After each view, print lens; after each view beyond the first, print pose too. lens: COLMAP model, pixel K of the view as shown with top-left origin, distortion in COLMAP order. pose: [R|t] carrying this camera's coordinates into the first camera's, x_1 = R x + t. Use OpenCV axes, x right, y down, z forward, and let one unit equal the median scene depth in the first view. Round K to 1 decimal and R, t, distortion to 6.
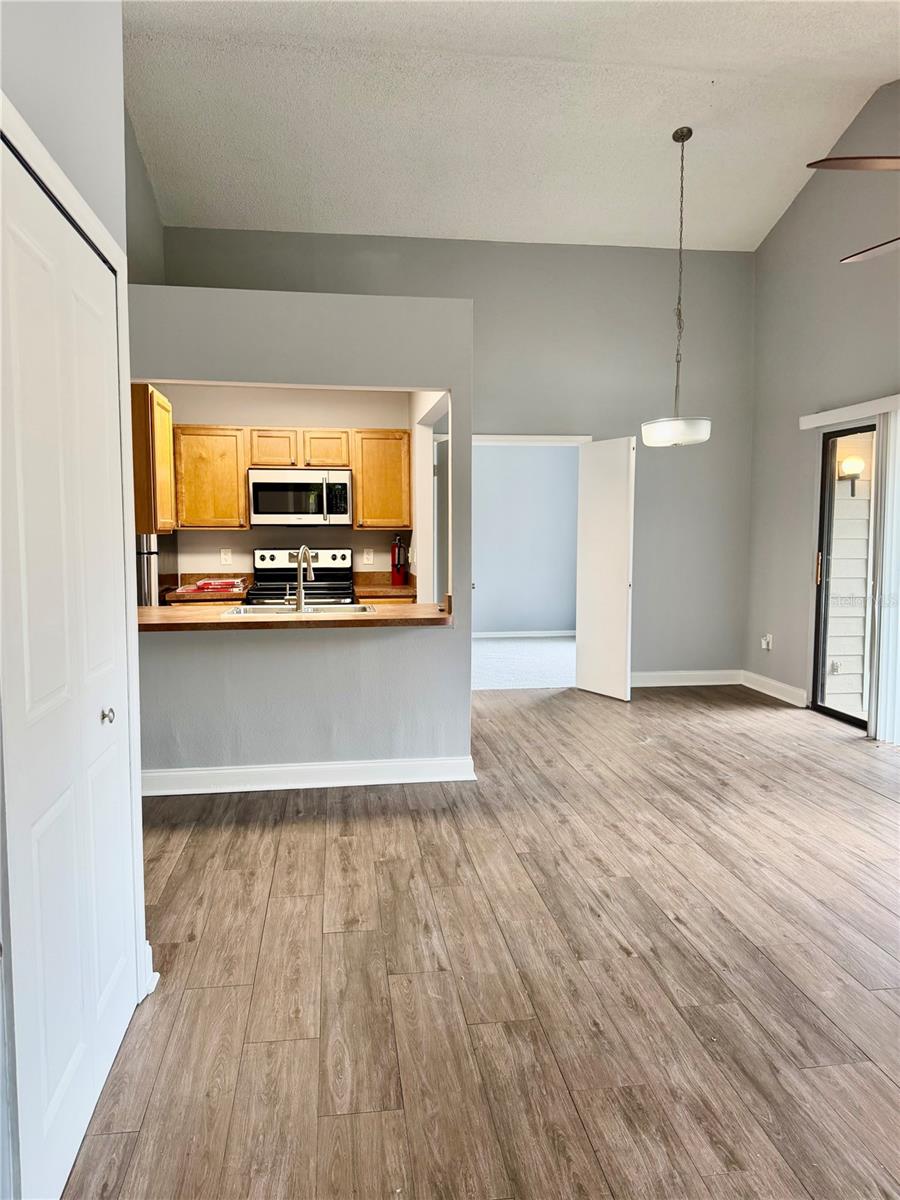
lens RADIAL K [[844.7, 0, 448.3], [0, 844.7, 598.8], [0, 0, 1]] dist [0.053628, -0.076568]
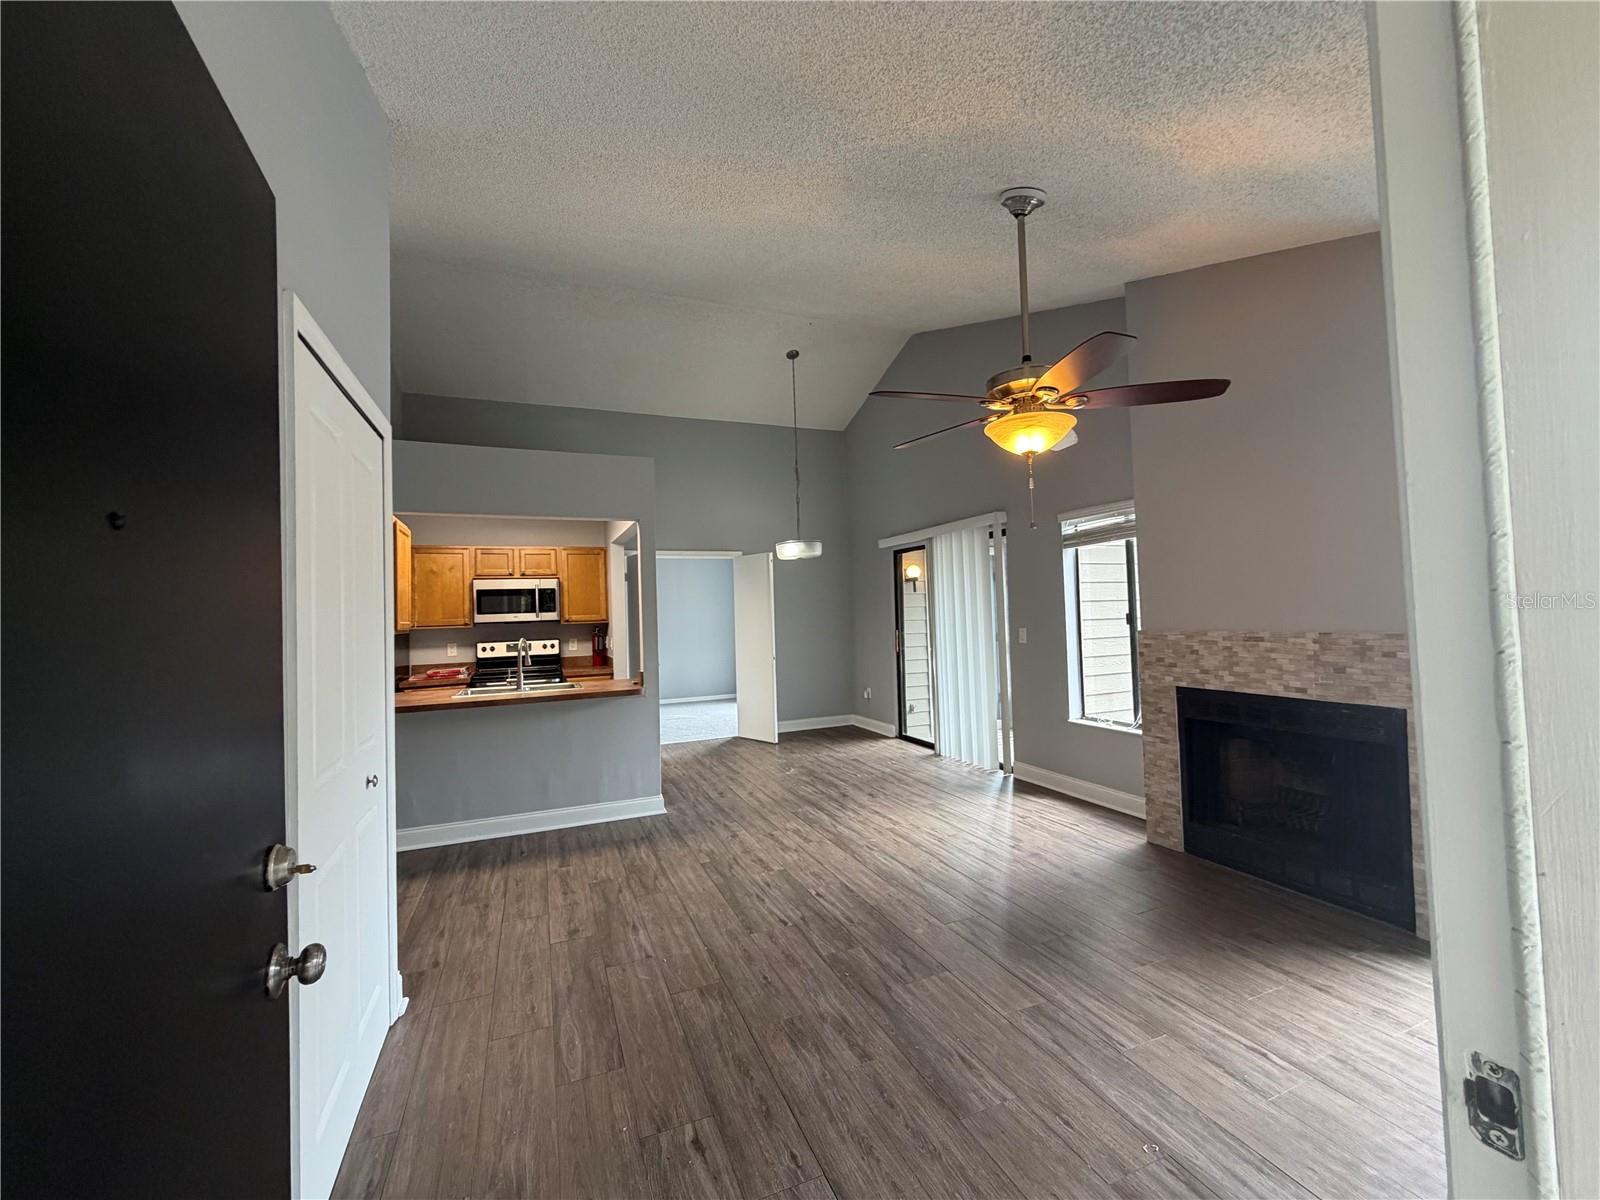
lens RADIAL K [[638.2, 0, 795.0], [0, 638.2, 601.1], [0, 0, 1]] dist [-0.001384, 0.000444]
pose [[0.968419, -0.023107, 0.248257, -0.013768], [0.050095, 0.993425, -0.102946, 0.001128], [-0.244246, 0.112131, 0.963209, -0.045116]]
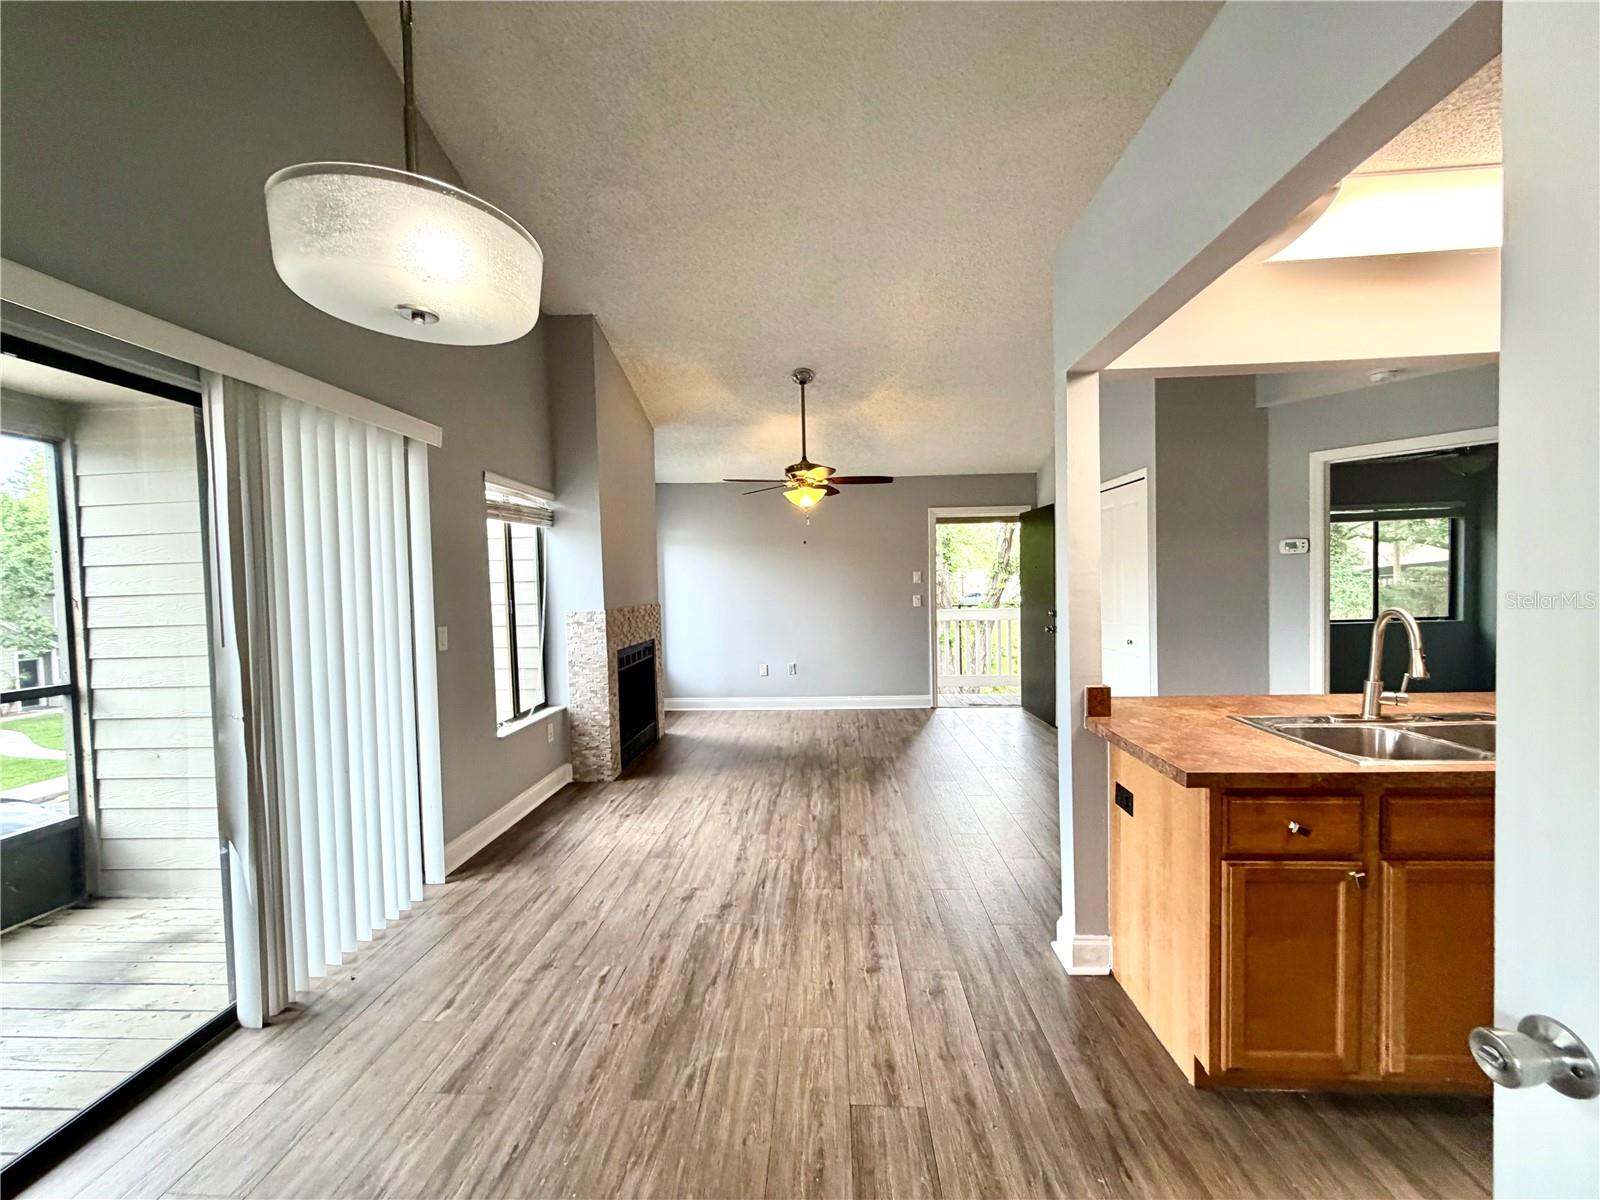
lens RADIAL K [[638.2, 0, 795.0], [0, 638.2, 601.1], [0, 0, 1]] dist [-0.001384, 0.000444]
pose [[-0.980863, 0.020441, 0.193623, 0.159061], [0.042939, 0.992698, 0.112722, -0.159481], [-0.189905, 0.118879, -0.974579, 1.800190]]
